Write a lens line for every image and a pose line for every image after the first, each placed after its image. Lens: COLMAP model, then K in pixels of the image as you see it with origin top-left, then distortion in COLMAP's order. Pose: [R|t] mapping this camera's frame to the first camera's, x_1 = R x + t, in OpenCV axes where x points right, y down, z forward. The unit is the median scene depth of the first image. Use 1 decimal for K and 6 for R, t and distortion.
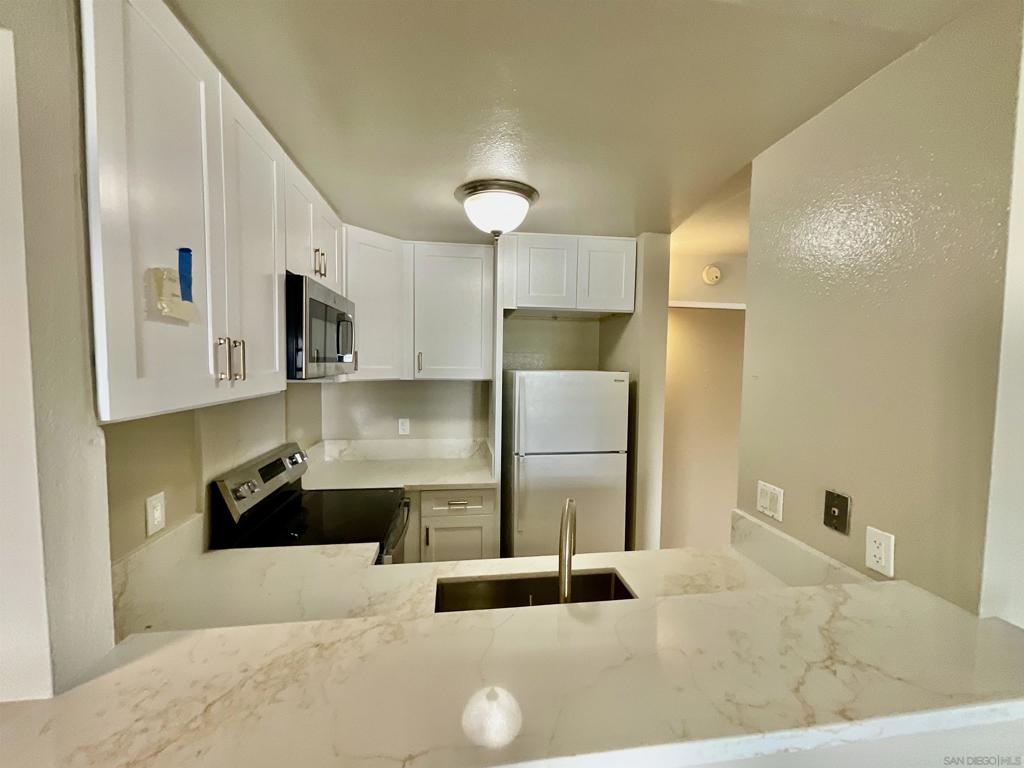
lens RADIAL K [[414.7, 0, 512.3], [0, 414.7, 385.5], [0, 0, 1]] dist [-0.001973, 0.000014]
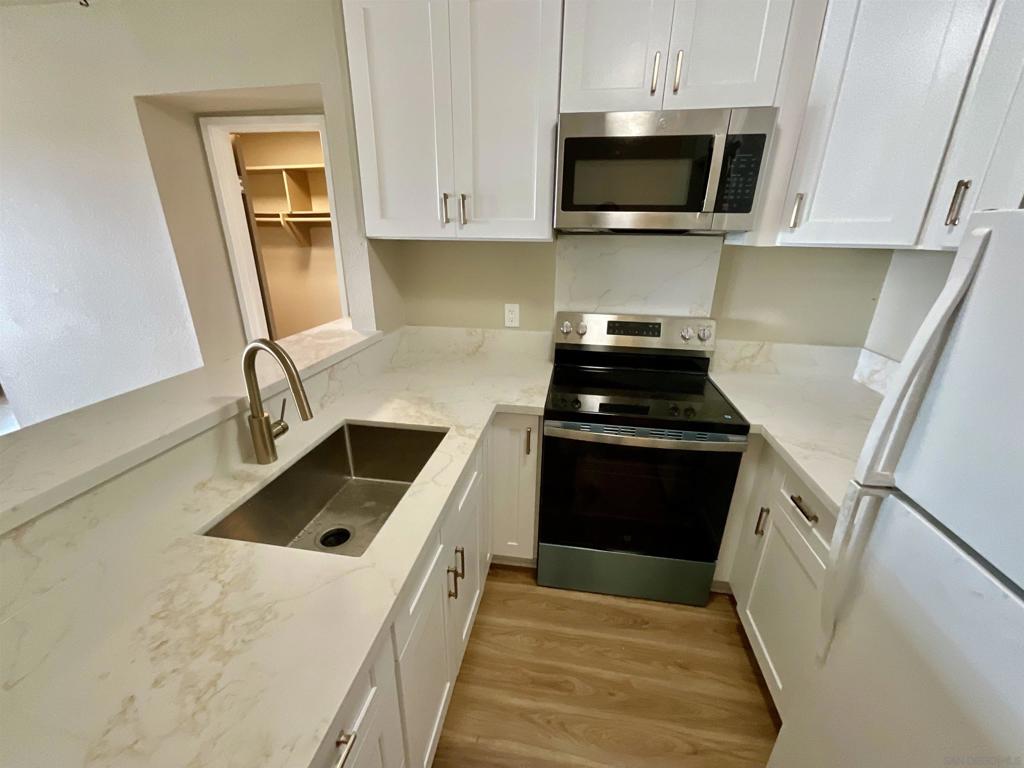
lens RADIAL K [[414.7, 0, 511.7], [0, 414.7, 383.6], [0, 0, 1]] dist [-0.001973, 0.000014]
pose [[-0.300238, 0.308409, -0.902630, 0.611756], [-0.068259, 0.936915, 0.342828, 0.000019], [0.951419, 0.164543, -0.260245, 1.273861]]
